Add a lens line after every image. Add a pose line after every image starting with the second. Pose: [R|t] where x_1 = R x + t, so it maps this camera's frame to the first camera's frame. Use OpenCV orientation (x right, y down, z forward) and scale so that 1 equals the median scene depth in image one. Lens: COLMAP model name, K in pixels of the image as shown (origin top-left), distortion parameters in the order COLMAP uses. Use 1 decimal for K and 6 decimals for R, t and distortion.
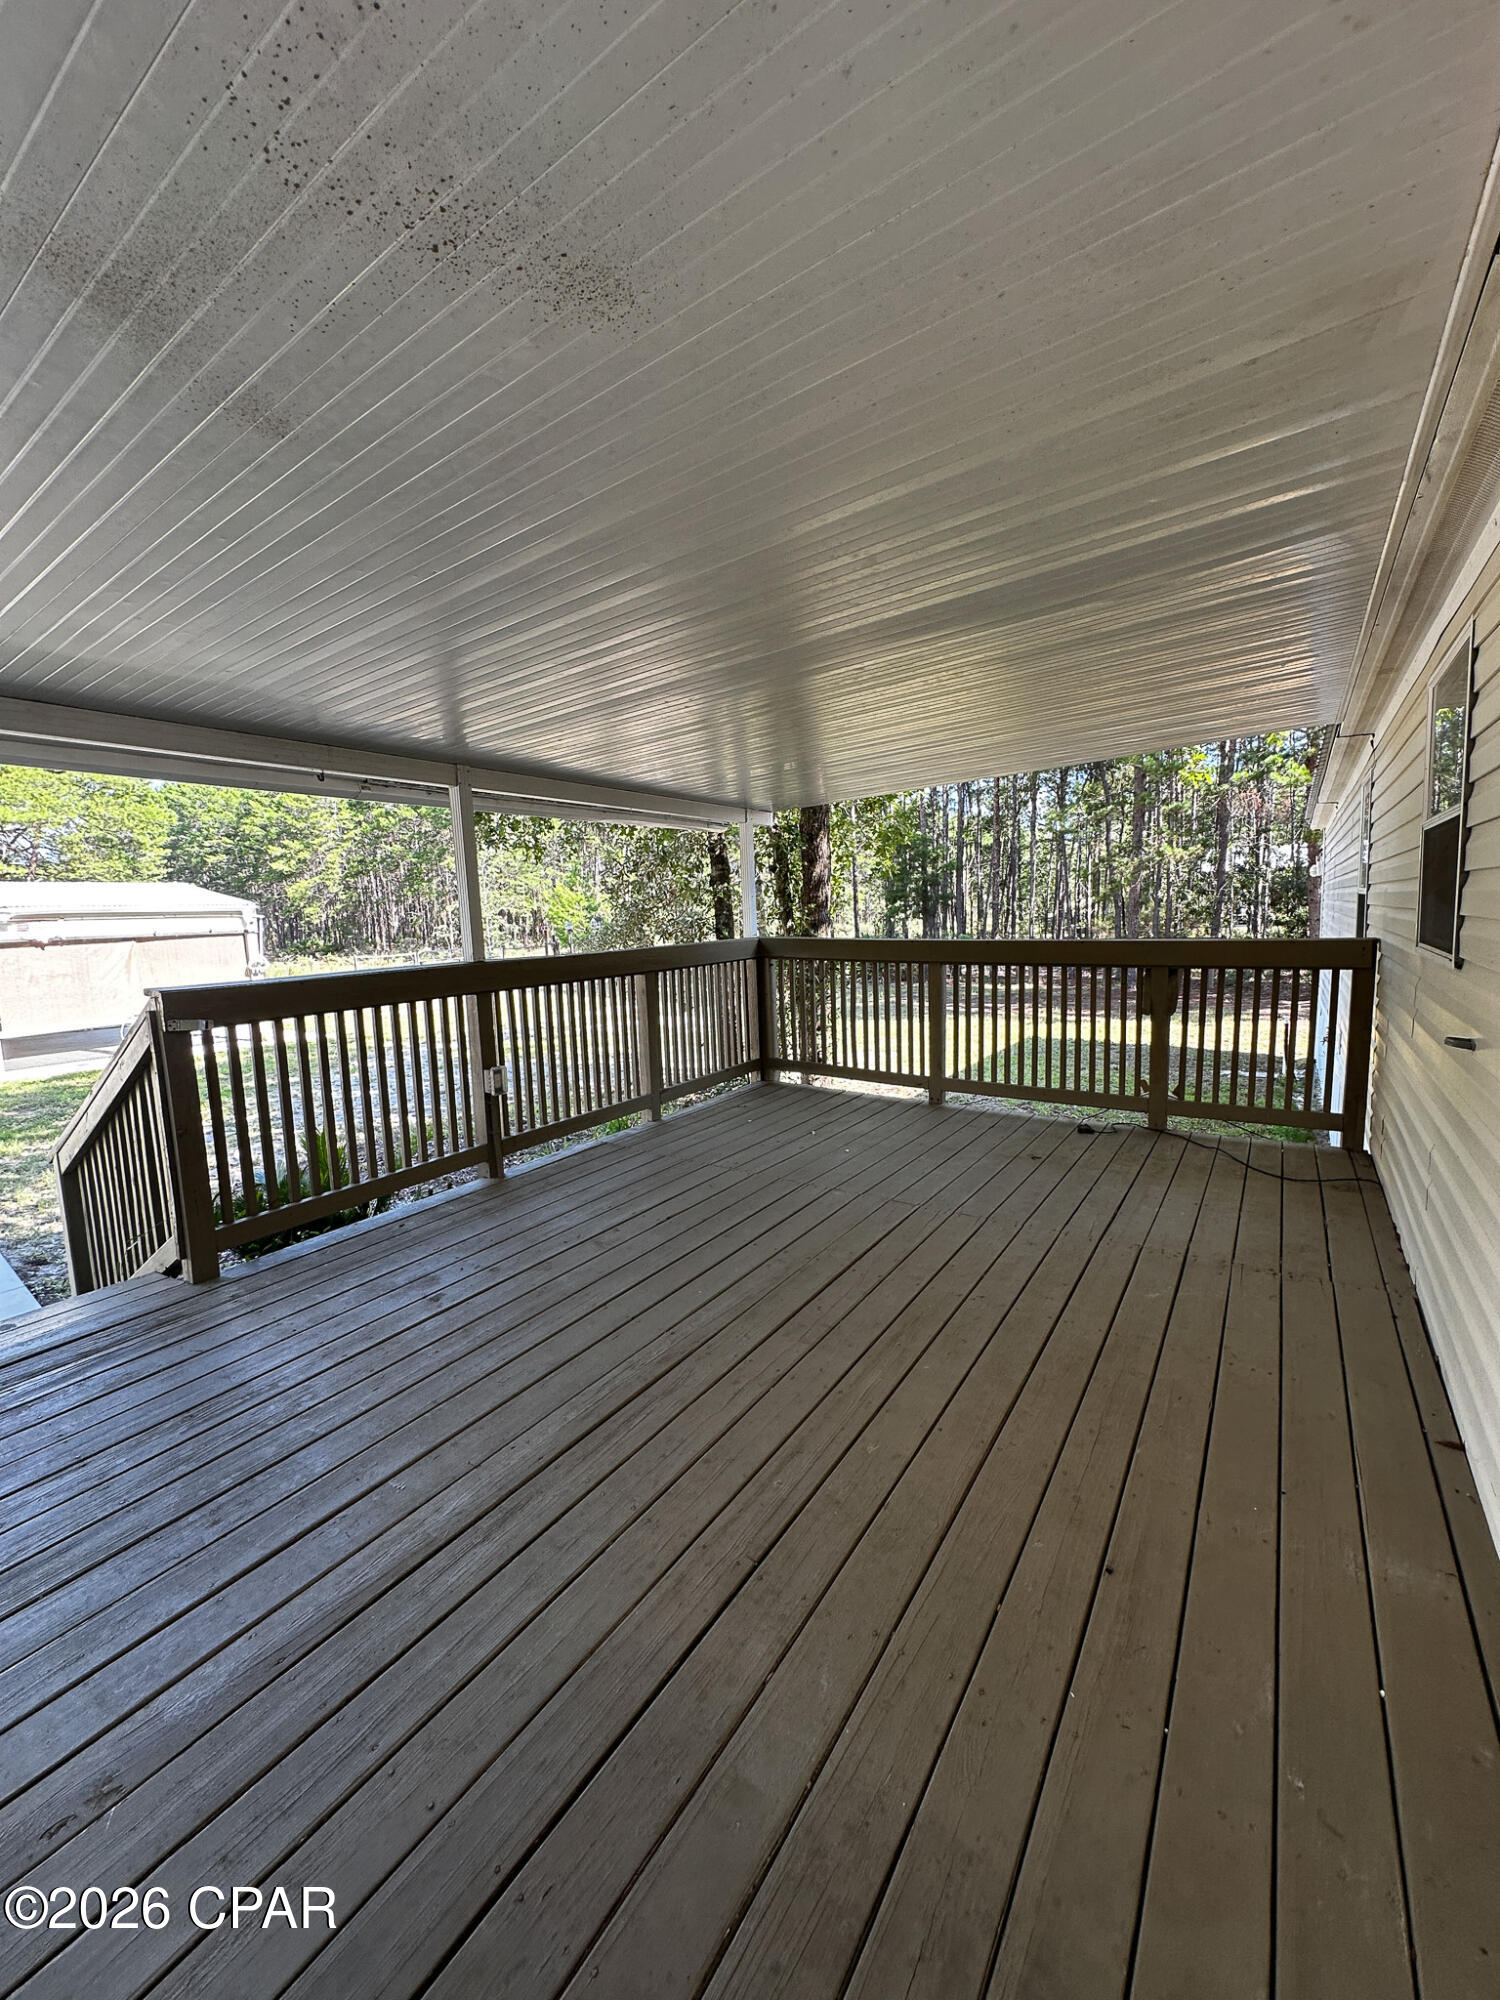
lens RADIAL K [[799.4, 0, 750.0], [0, 799.4, 1000.0], [0, 0, 1]] dist [-0.000351, 0.000820]
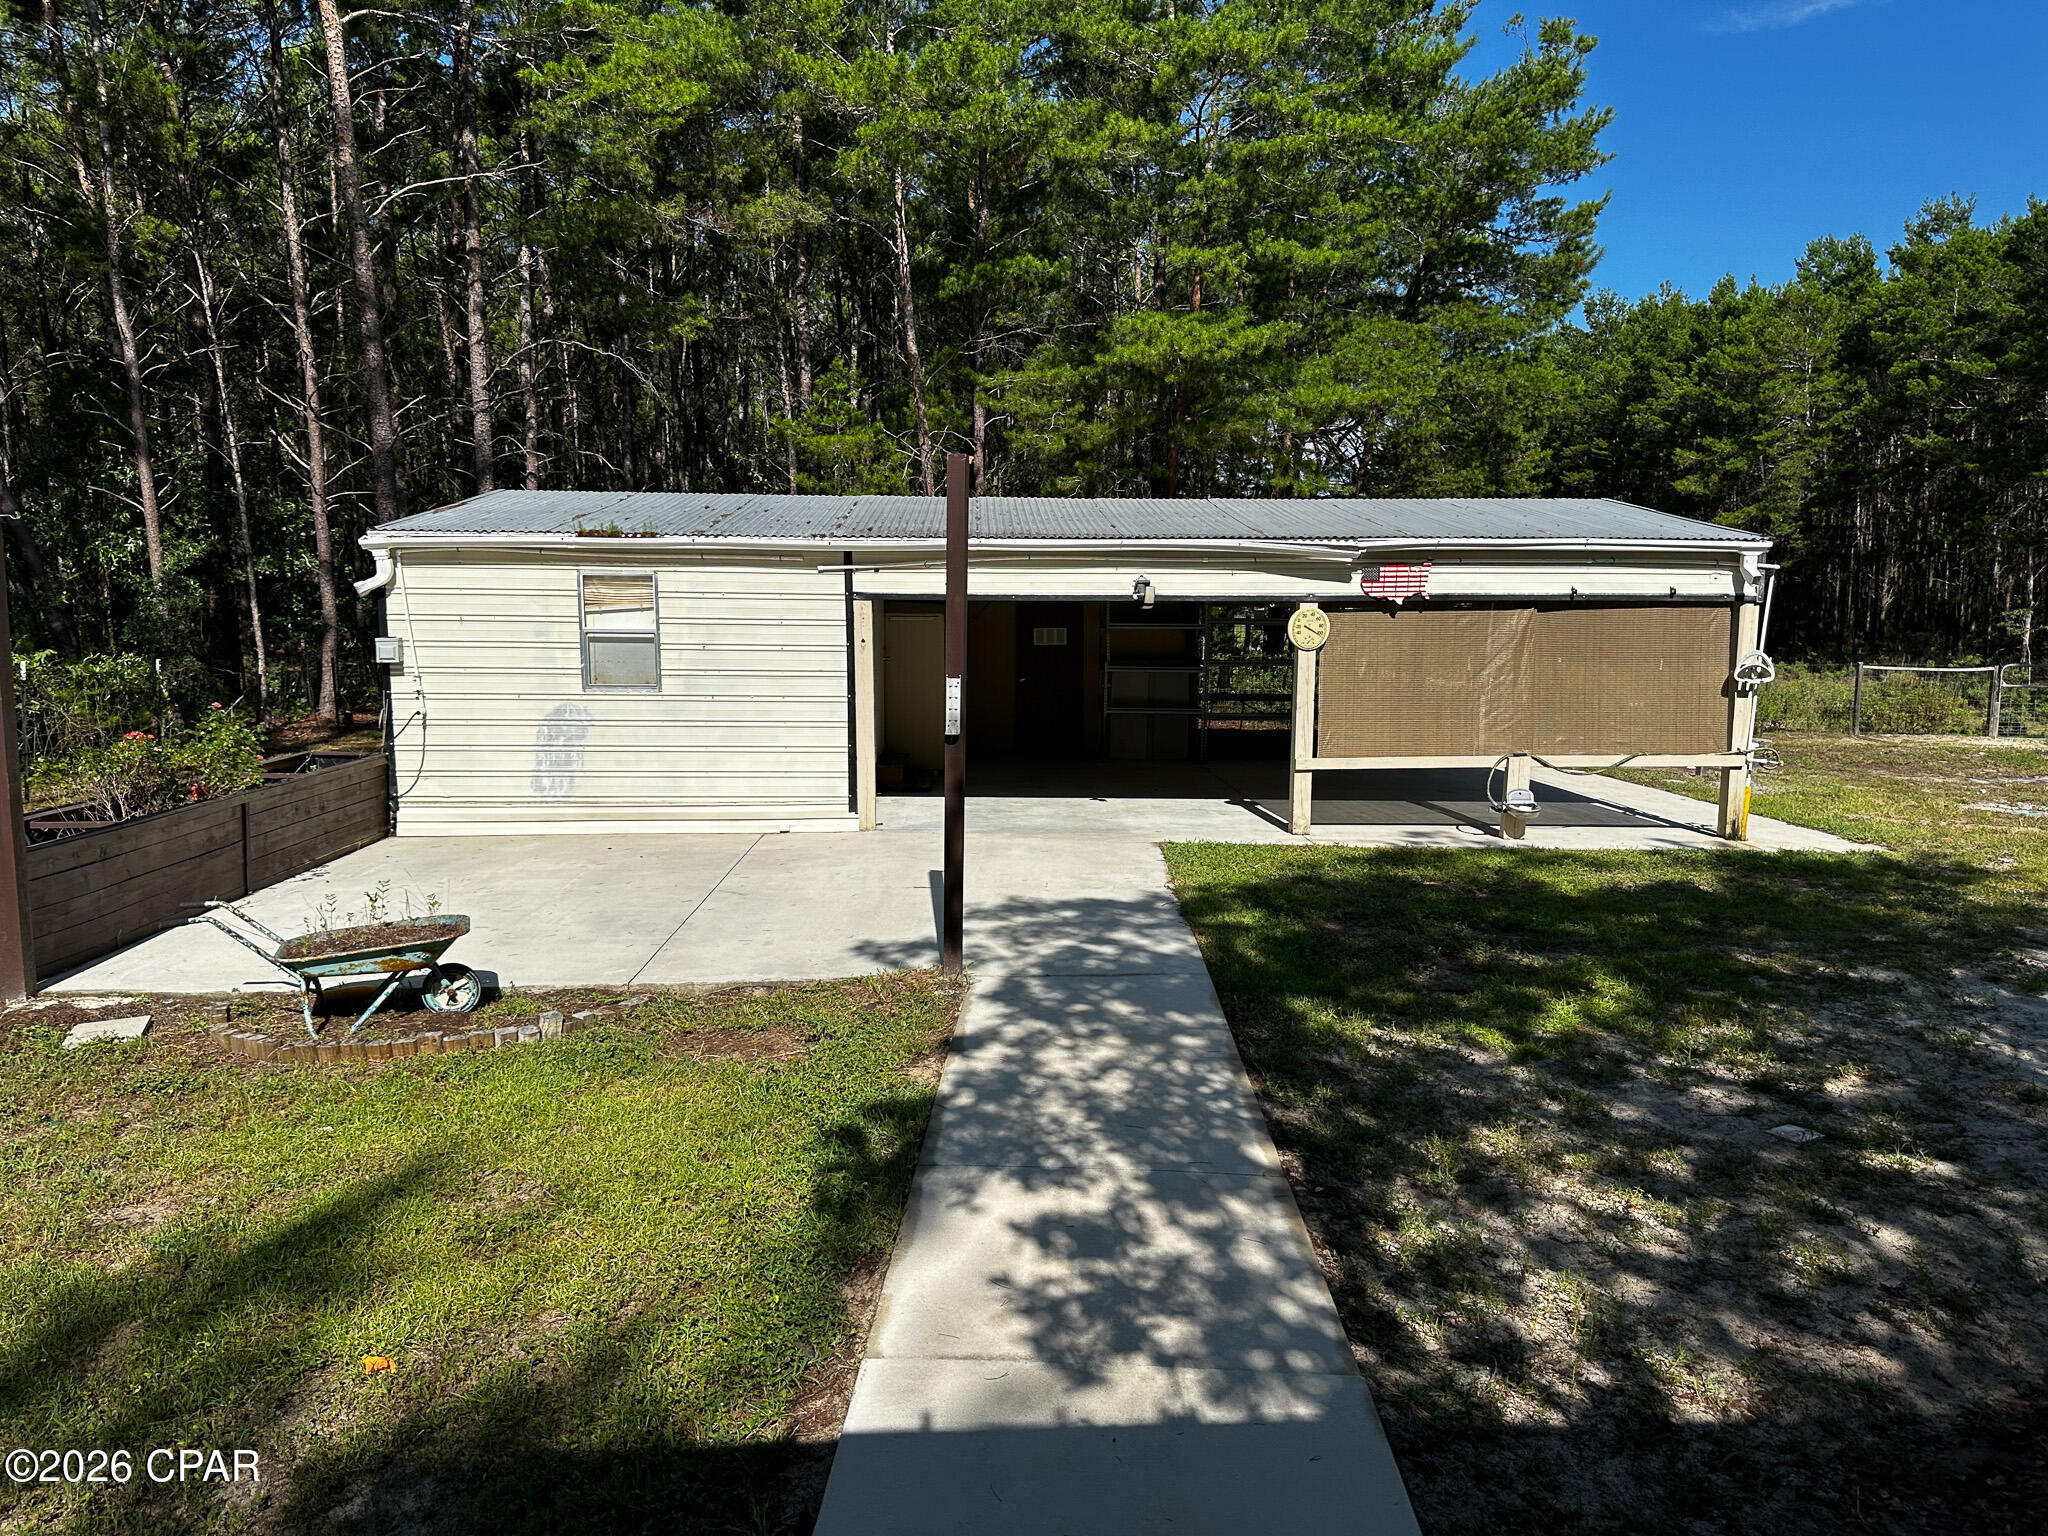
lens RADIAL K [[1442.6, 0, 1019.5], [0, 1442.6, 770.6], [0, 0, 1]] dist [0.093065, -0.130150]
pose [[0.602189, 0.132991, -0.787198, -0.058023], [-0.116363, 0.990119, 0.078258, -0.001609], [0.789828, 0.044475, 0.611714, 0.046870]]
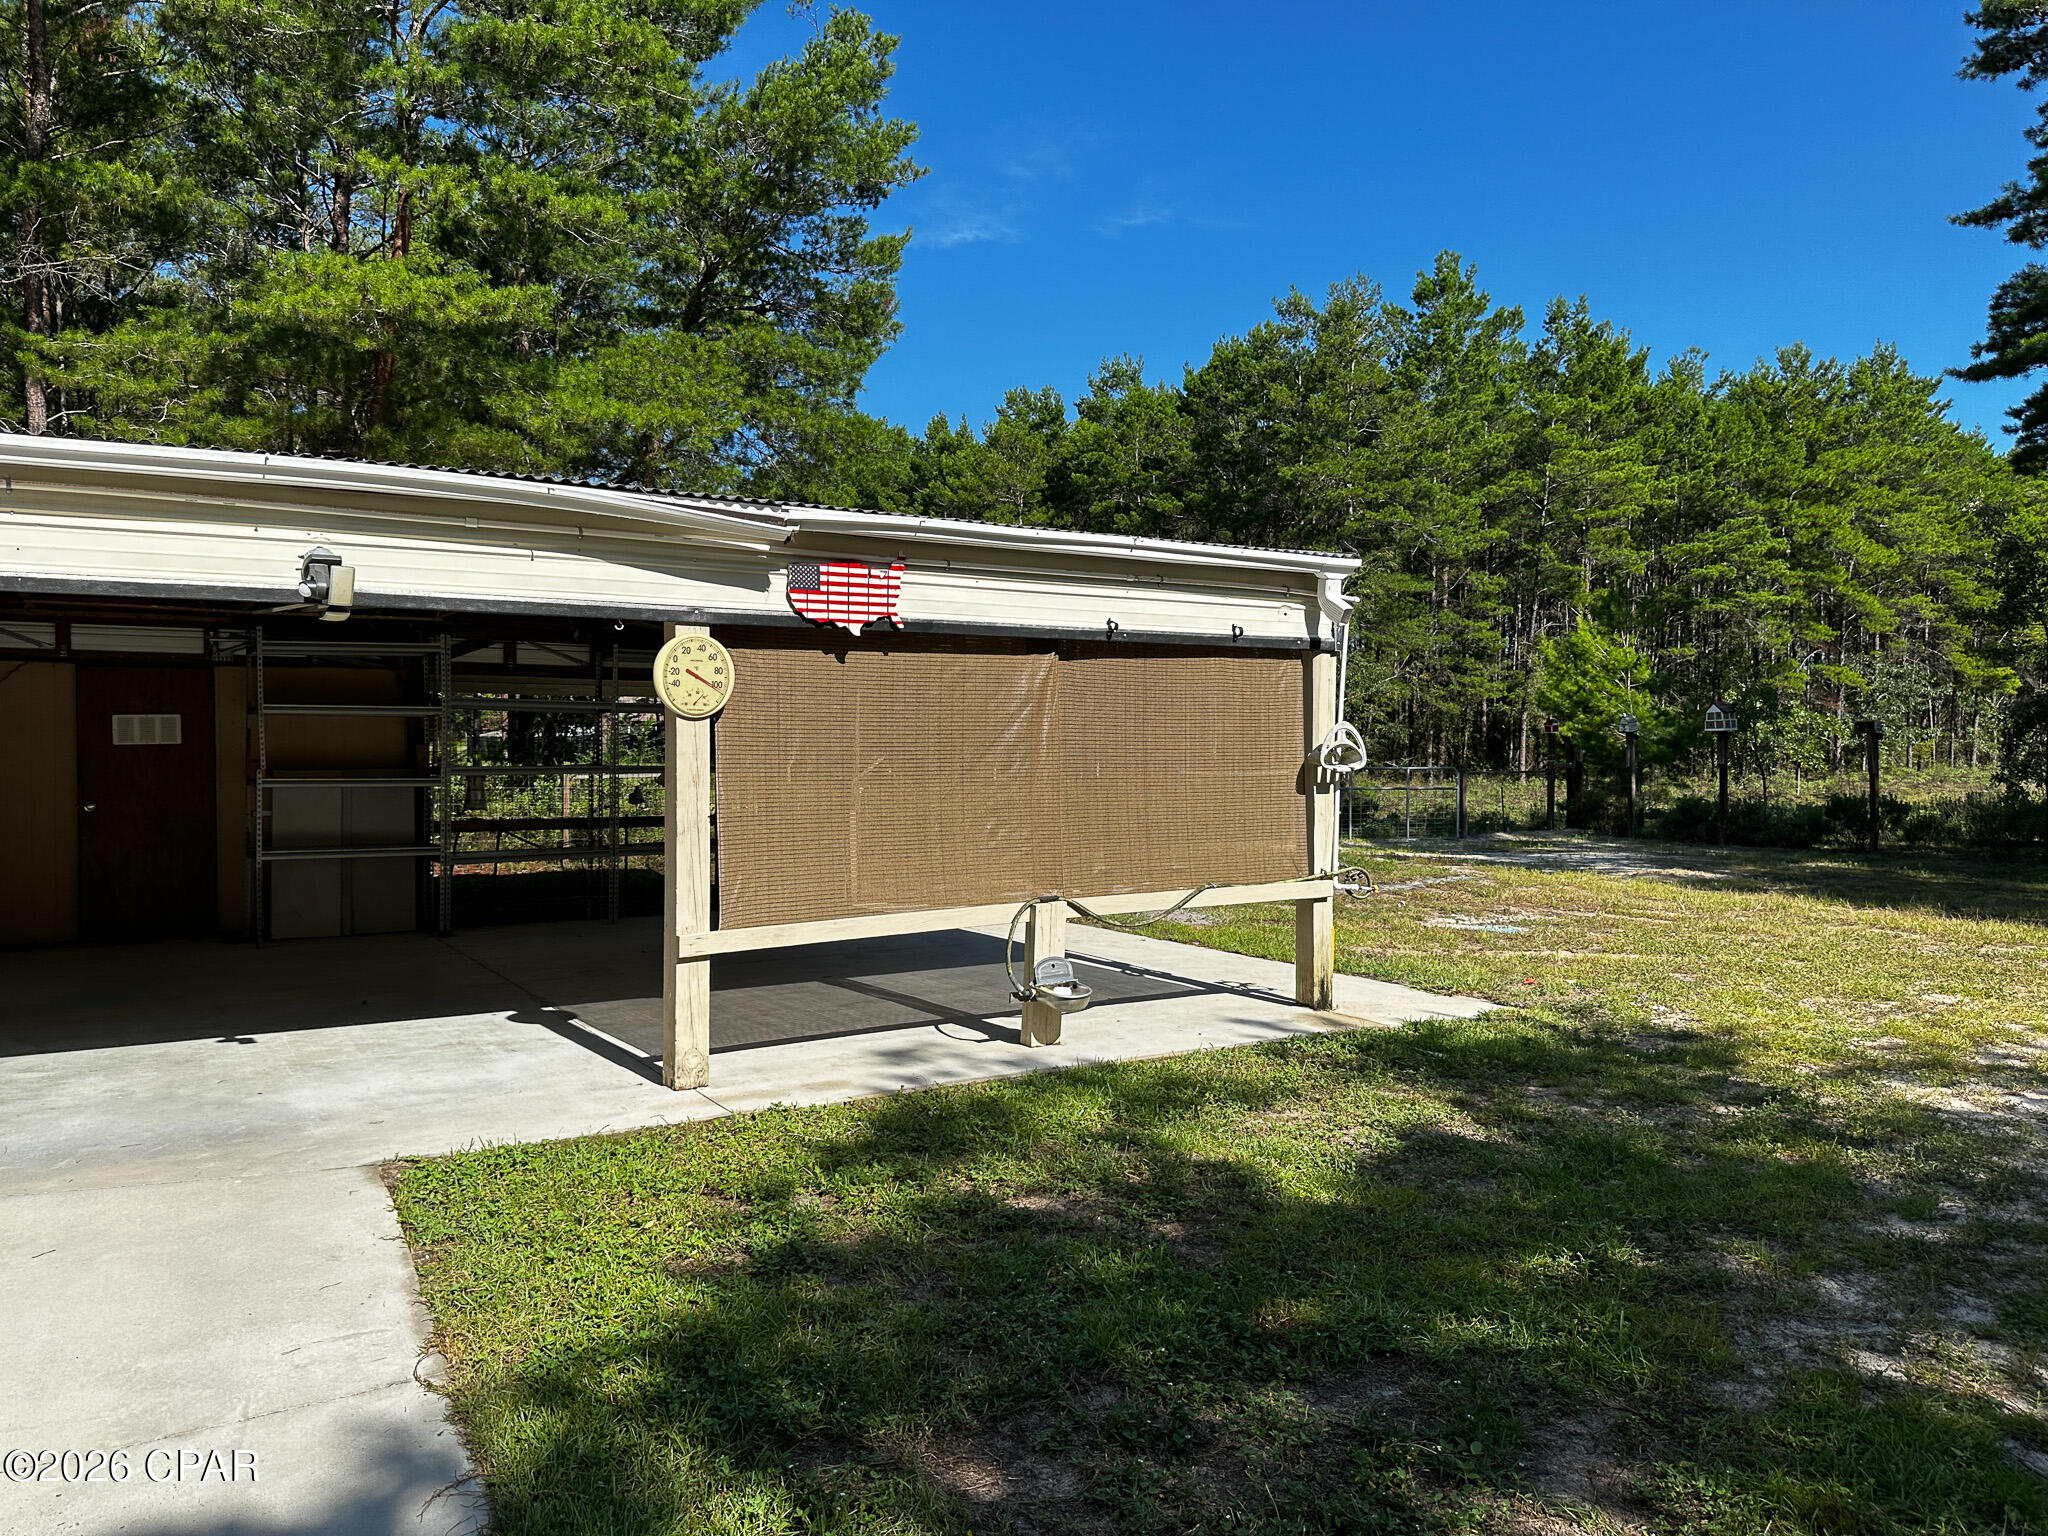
lens RADIAL K [[1442.6, 0, 1019.5], [0, 1442.6, 770.6], [0, 0, 1]] dist [0.093065, -0.130150]
pose [[0.920856, 0.047258, -0.387028, -0.145940], [-0.077837, 0.994928, -0.063712, 0.001686], [0.382054, 0.088795, 0.919864, 0.127282]]
